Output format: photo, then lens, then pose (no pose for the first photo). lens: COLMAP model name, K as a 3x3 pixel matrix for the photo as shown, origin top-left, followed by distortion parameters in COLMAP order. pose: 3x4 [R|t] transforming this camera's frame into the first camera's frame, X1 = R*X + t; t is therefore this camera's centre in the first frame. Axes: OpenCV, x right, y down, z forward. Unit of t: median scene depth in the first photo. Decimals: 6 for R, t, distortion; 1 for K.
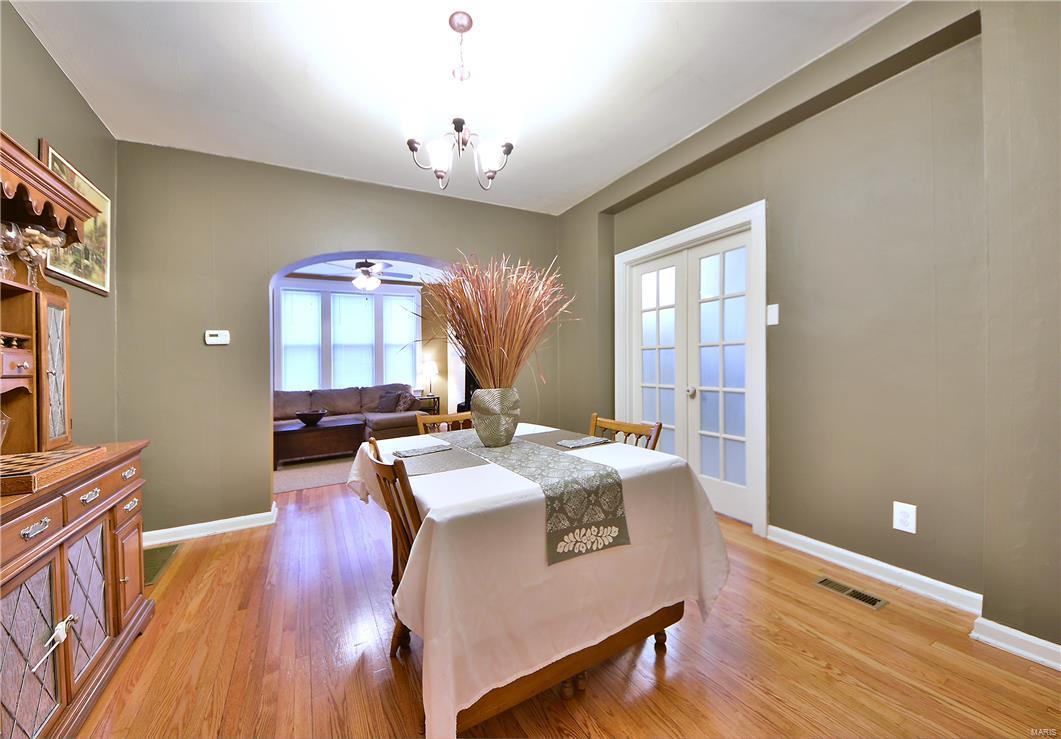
lens RADIAL K [[370.2, 0, 502.7], [0, 370.2, 365.1], [0, 0, 1]] dist [0.000379, -0.005460]
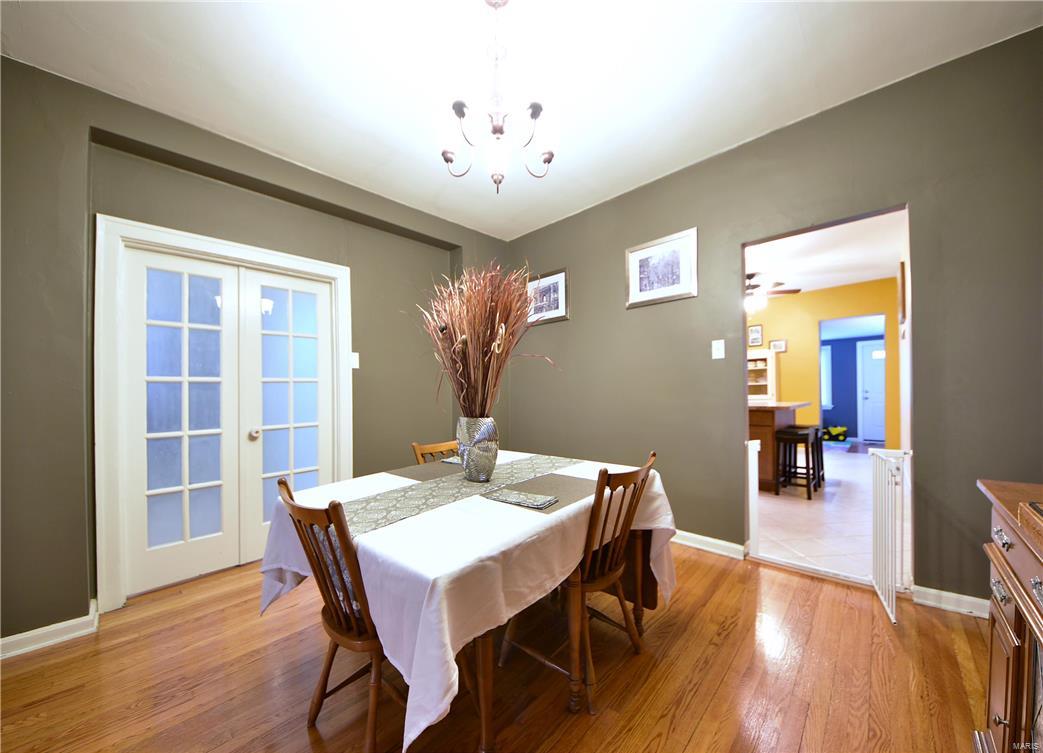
lens RADIAL K [[381.7, 0, 515.3], [0, 381.7, 389.0], [0, 0, 1]] dist [-0.001374, -0.000056]
pose [[-0.313469, 0.037957, 0.948839, -0.671921], [0.030707, 0.999083, -0.029823, 0.018498], [-0.949102, 0.019787, -0.314348, 0.858563]]
